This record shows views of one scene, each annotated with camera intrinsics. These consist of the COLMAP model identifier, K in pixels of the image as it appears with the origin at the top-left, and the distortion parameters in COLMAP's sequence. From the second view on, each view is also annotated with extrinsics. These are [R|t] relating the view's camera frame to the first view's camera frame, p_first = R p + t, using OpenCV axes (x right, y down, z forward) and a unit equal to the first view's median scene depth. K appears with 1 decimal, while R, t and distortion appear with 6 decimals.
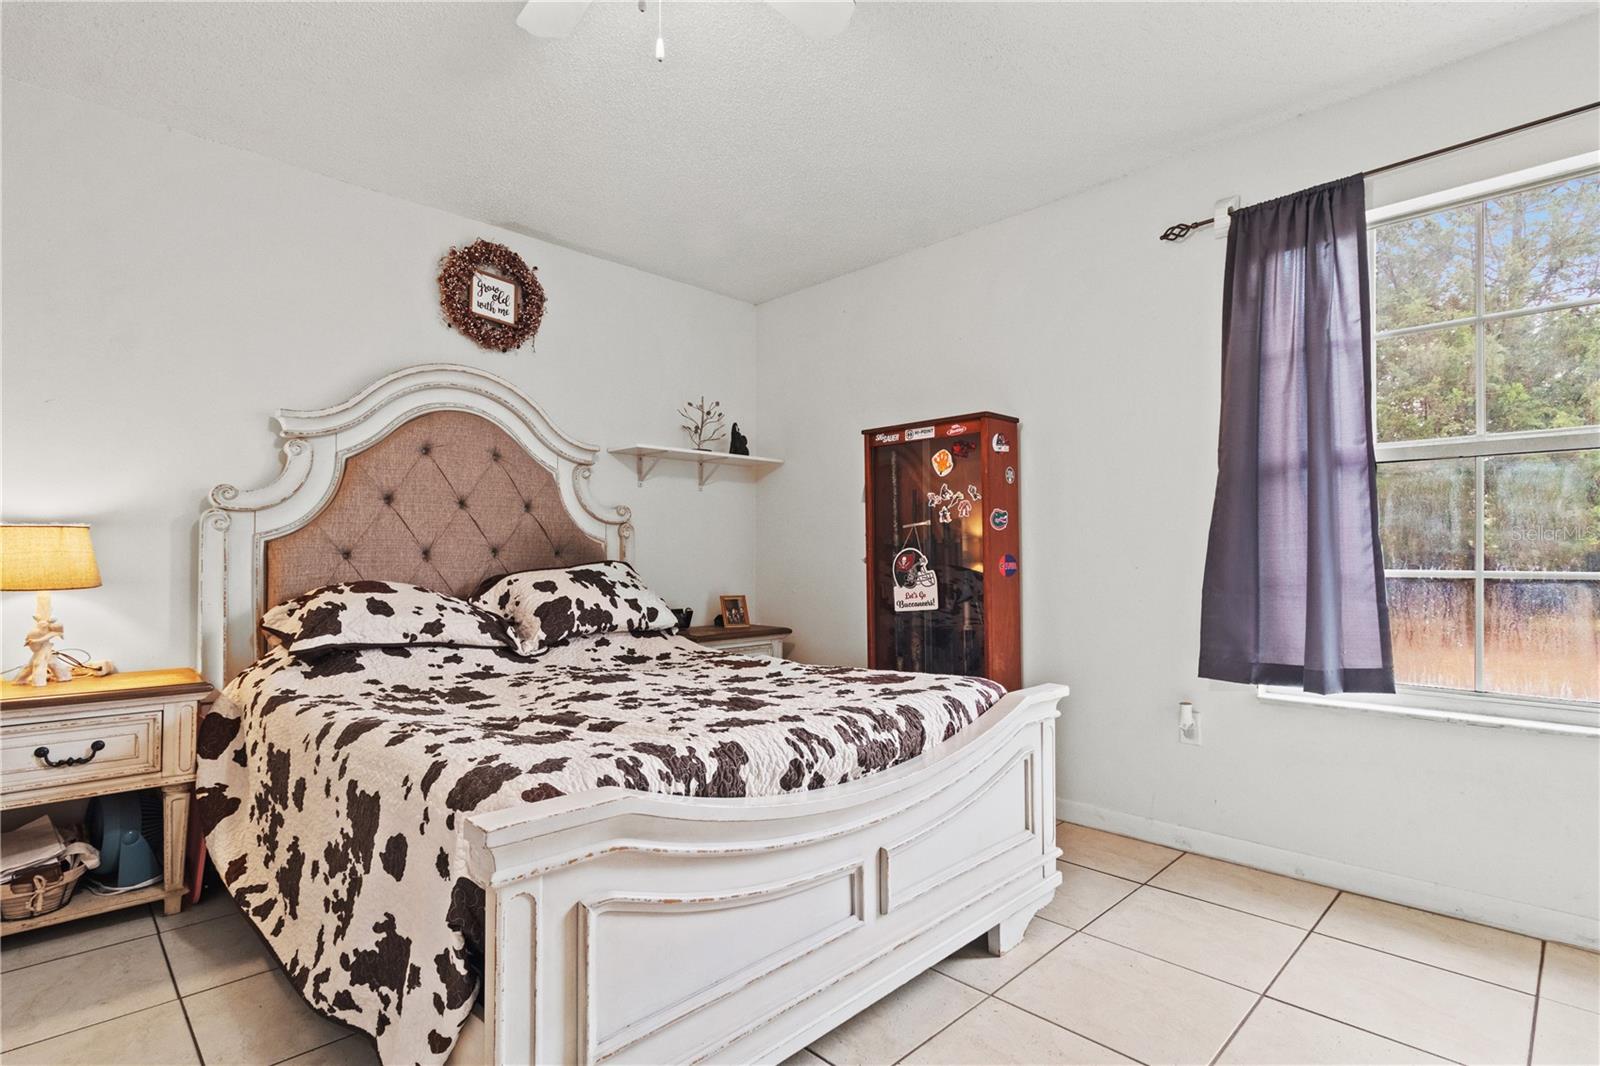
lens RADIAL K [[756.5, 0, 797.2], [0, 756.5, 546.4], [0, 0, 1]] dist [0.014196, 0.000647]
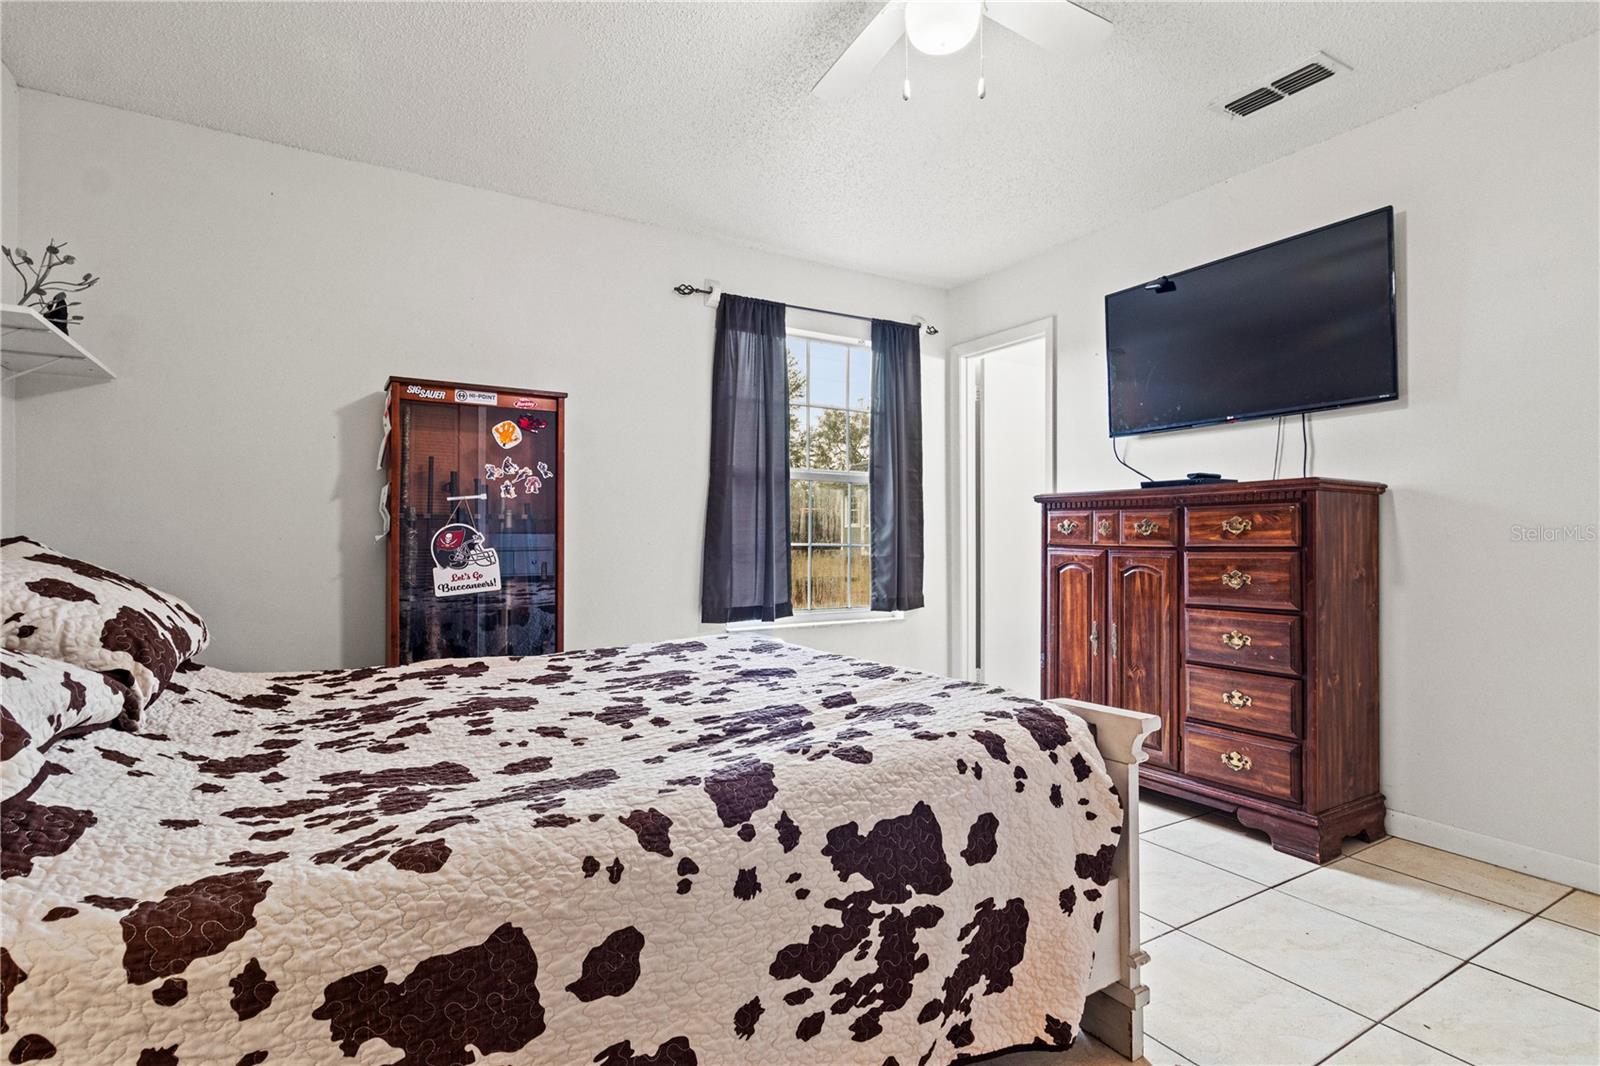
lens RADIAL K [[756.5, 0, 793.1], [0, 756.5, 528.9], [0, 0, 1]] dist [0.014196, 0.000647]
pose [[0.274414, 0.011396, 0.961544, -0.619298], [-0.018130, 0.999813, -0.006676, 0.007427], [-0.961441, -0.015601, 0.274570, 0.393489]]
